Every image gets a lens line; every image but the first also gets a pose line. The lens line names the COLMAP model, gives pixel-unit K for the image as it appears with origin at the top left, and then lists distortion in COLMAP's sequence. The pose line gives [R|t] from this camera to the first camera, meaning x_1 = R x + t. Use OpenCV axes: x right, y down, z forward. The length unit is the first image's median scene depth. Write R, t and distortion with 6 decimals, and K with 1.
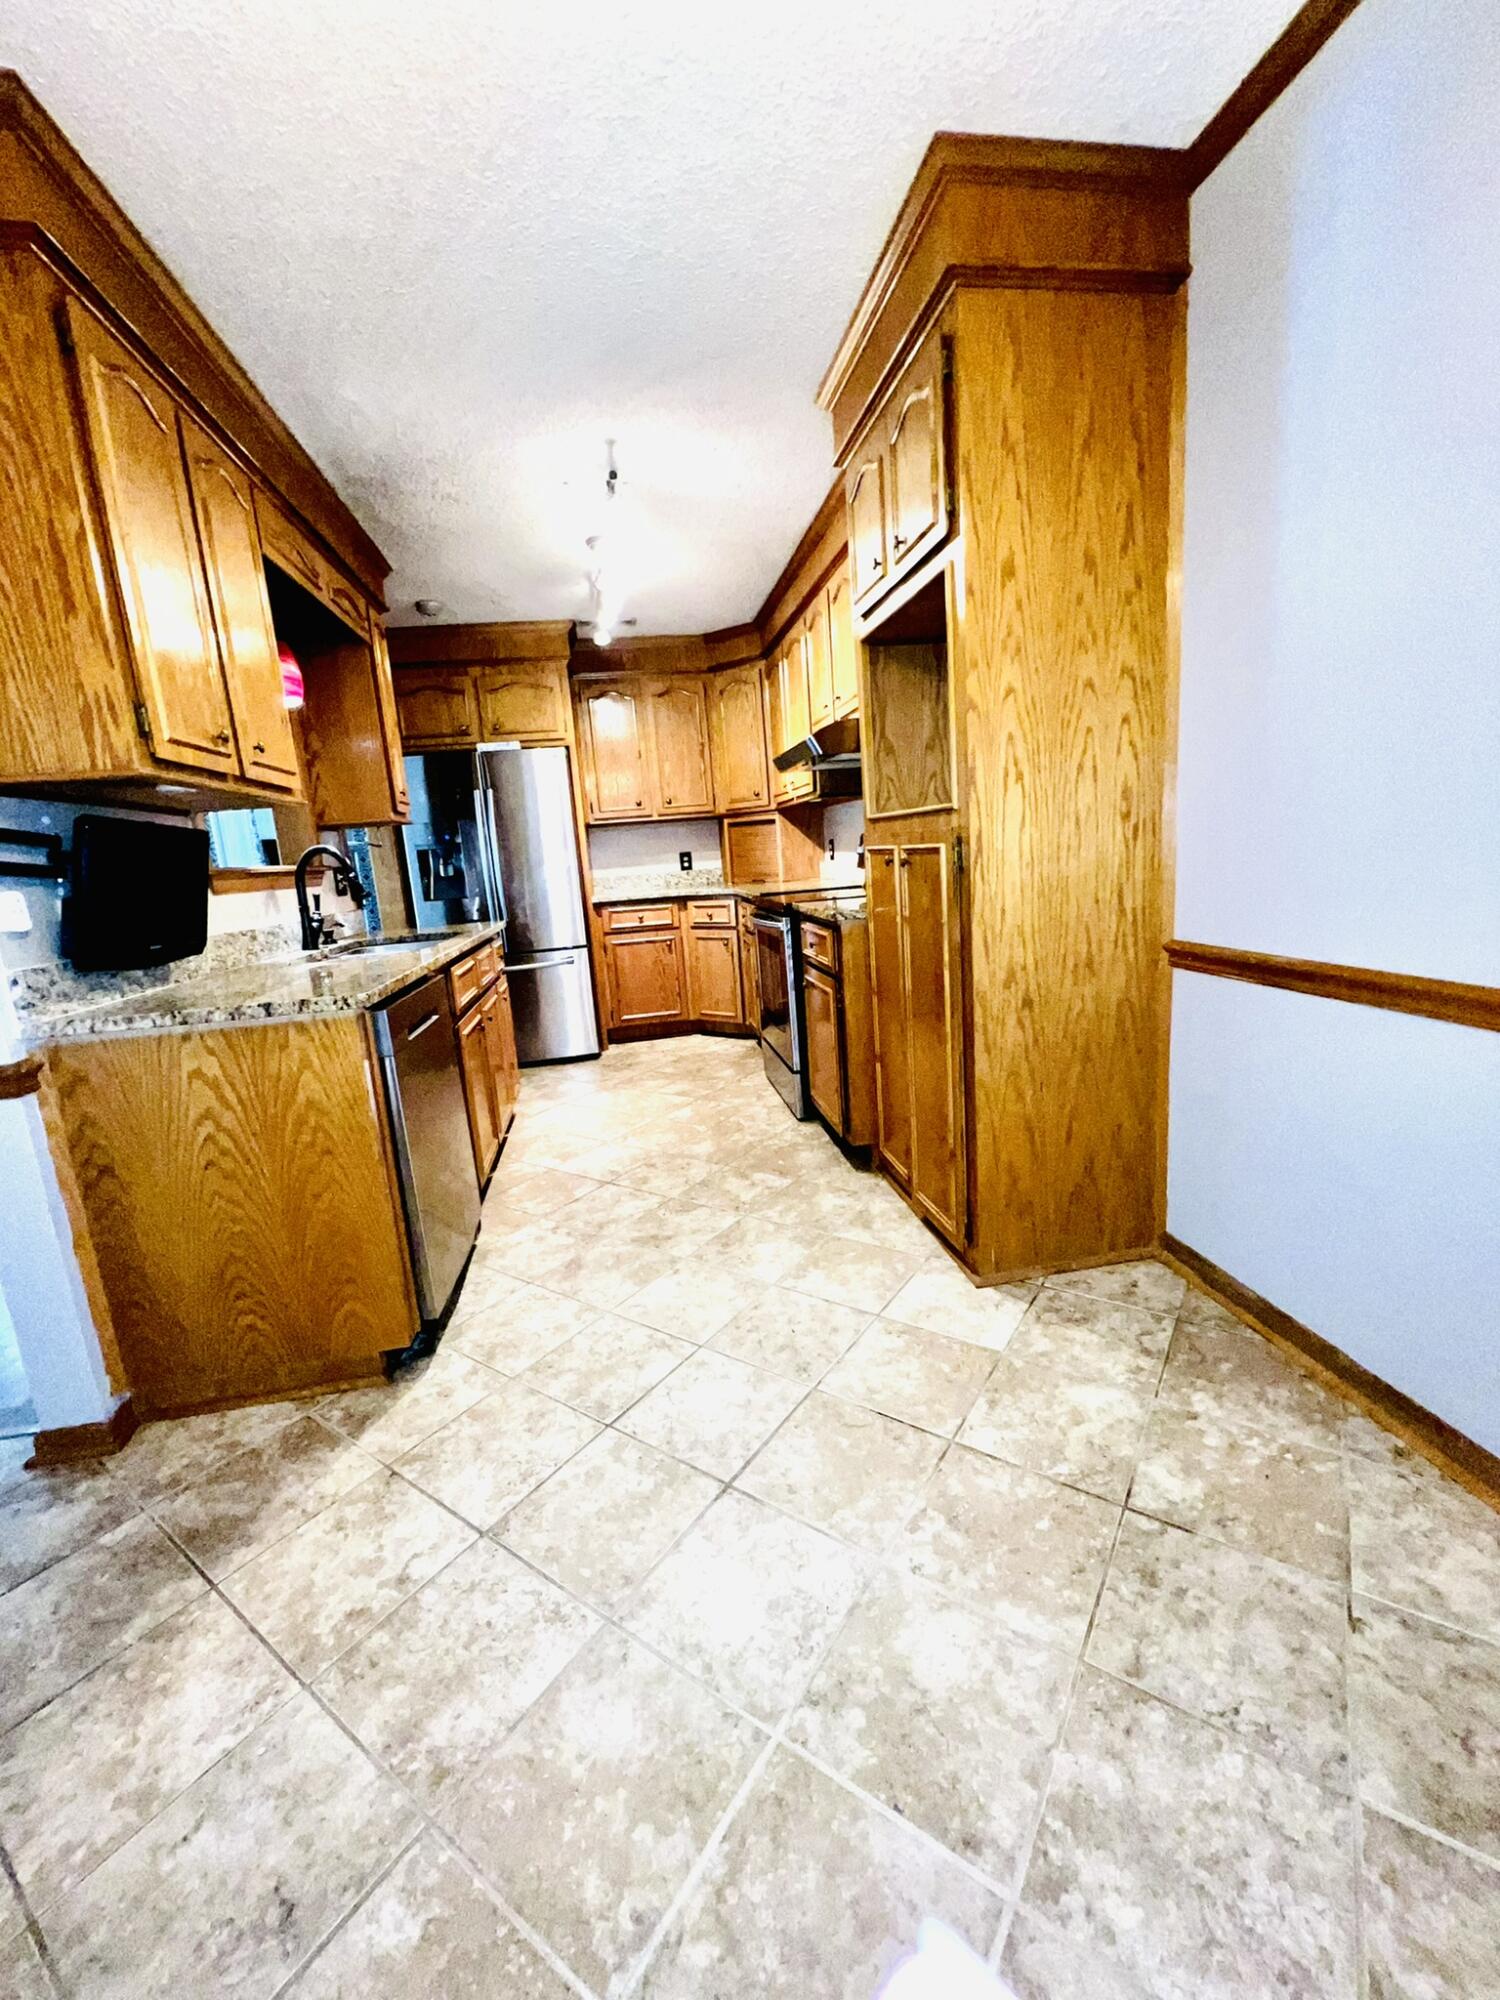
lens RADIAL K [[805.7, 0, 753.3], [0, 805.7, 998.9], [0, 0, 1]] dist [0.000871, 0.000103]
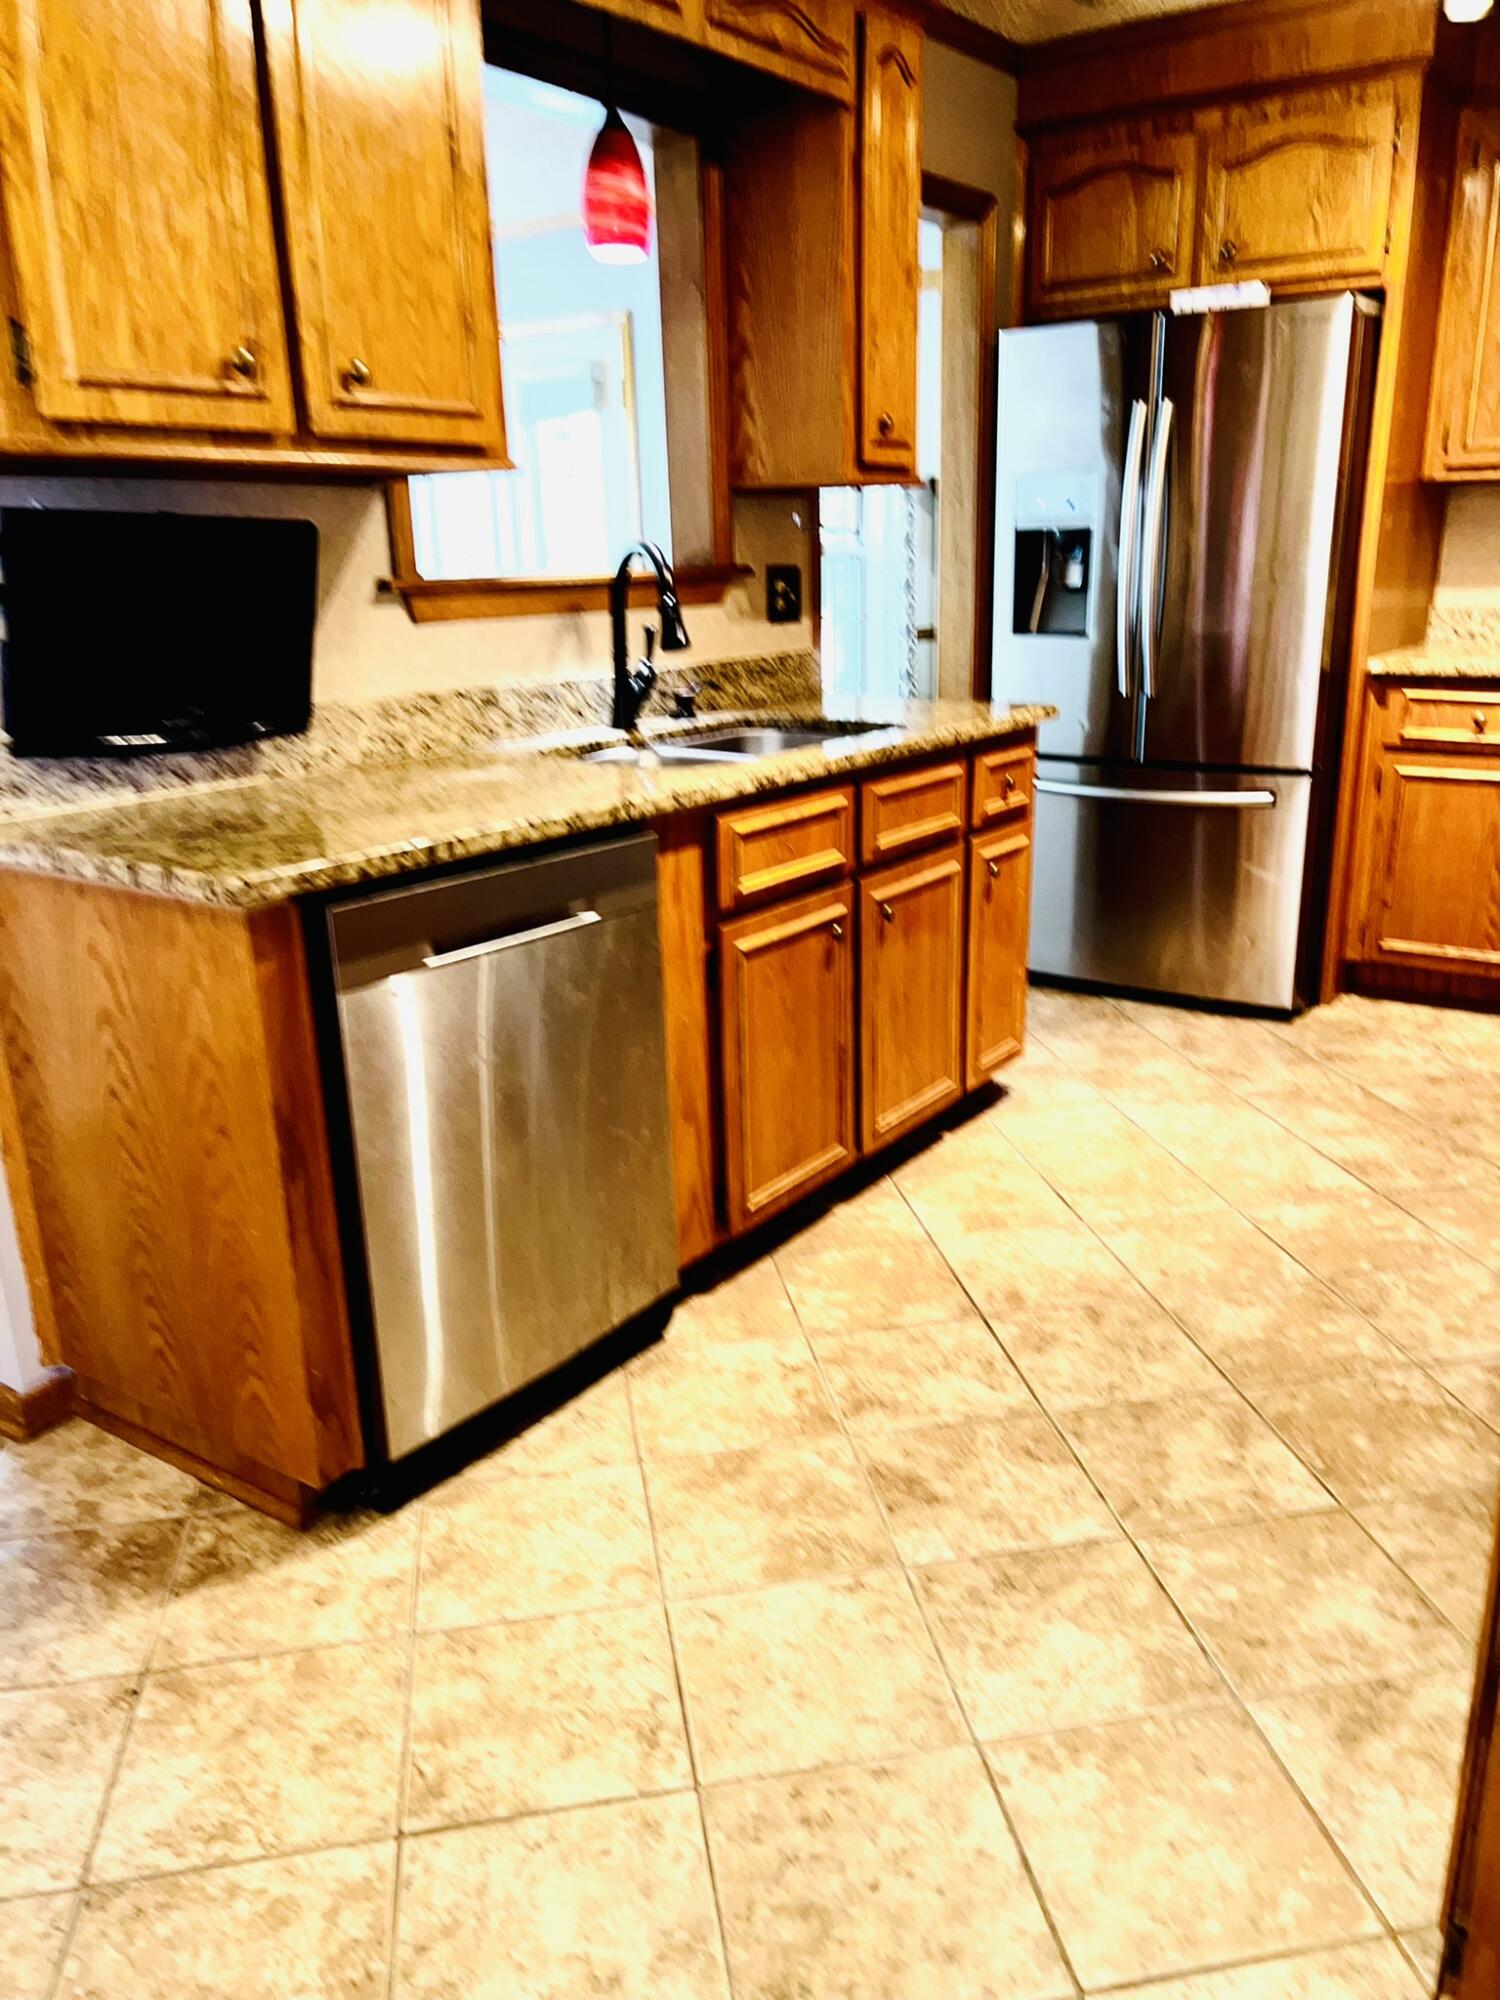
lens RADIAL K [[1516.6, 0, 777.7], [0, 1516.6, 1035.3], [0, 0, 1]] dist [0.039153, -0.033486]
pose [[0.714657, 0.275063, -0.643122, 0.269507], [-0.163306, 0.959638, 0.228966, -0.116985], [0.680145, -0.058606, 0.730732, 0.290763]]
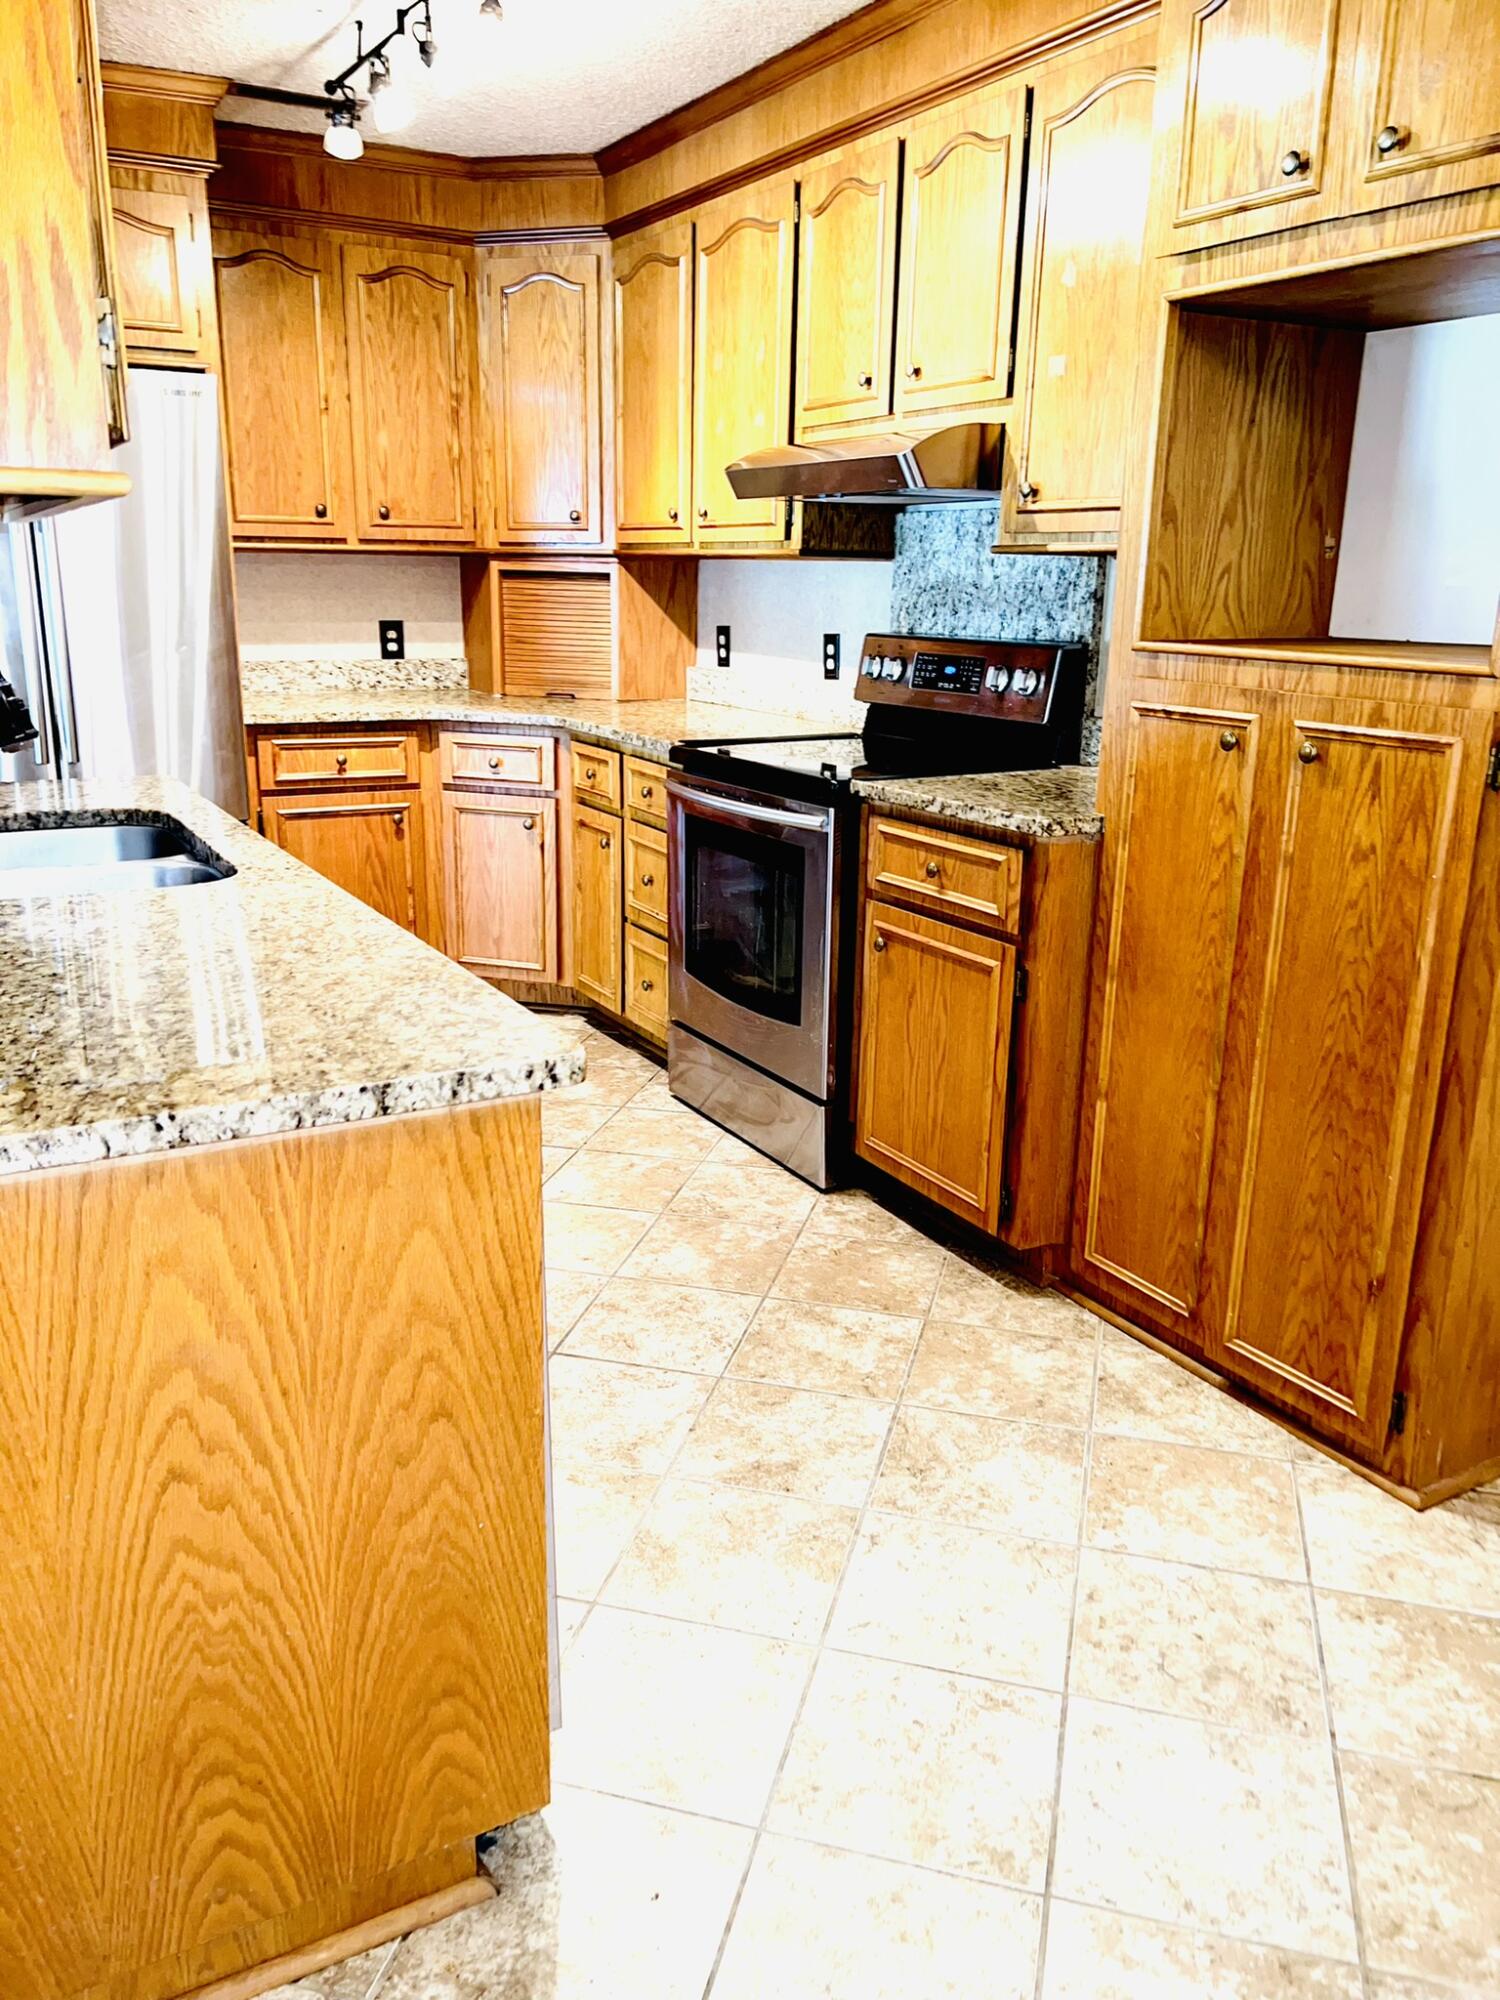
lens RADIAL K [[1516.6, 0, 744.2], [0, 1516.6, 998.4], [0, 0, 1]] dist [0.039153, -0.033486]
pose [[0.938090, -0.006993, 0.346322, -0.400591], [-0.019713, 0.997098, 0.073529, -0.056506], [-0.345831, -0.075803, 0.935230, 0.124507]]
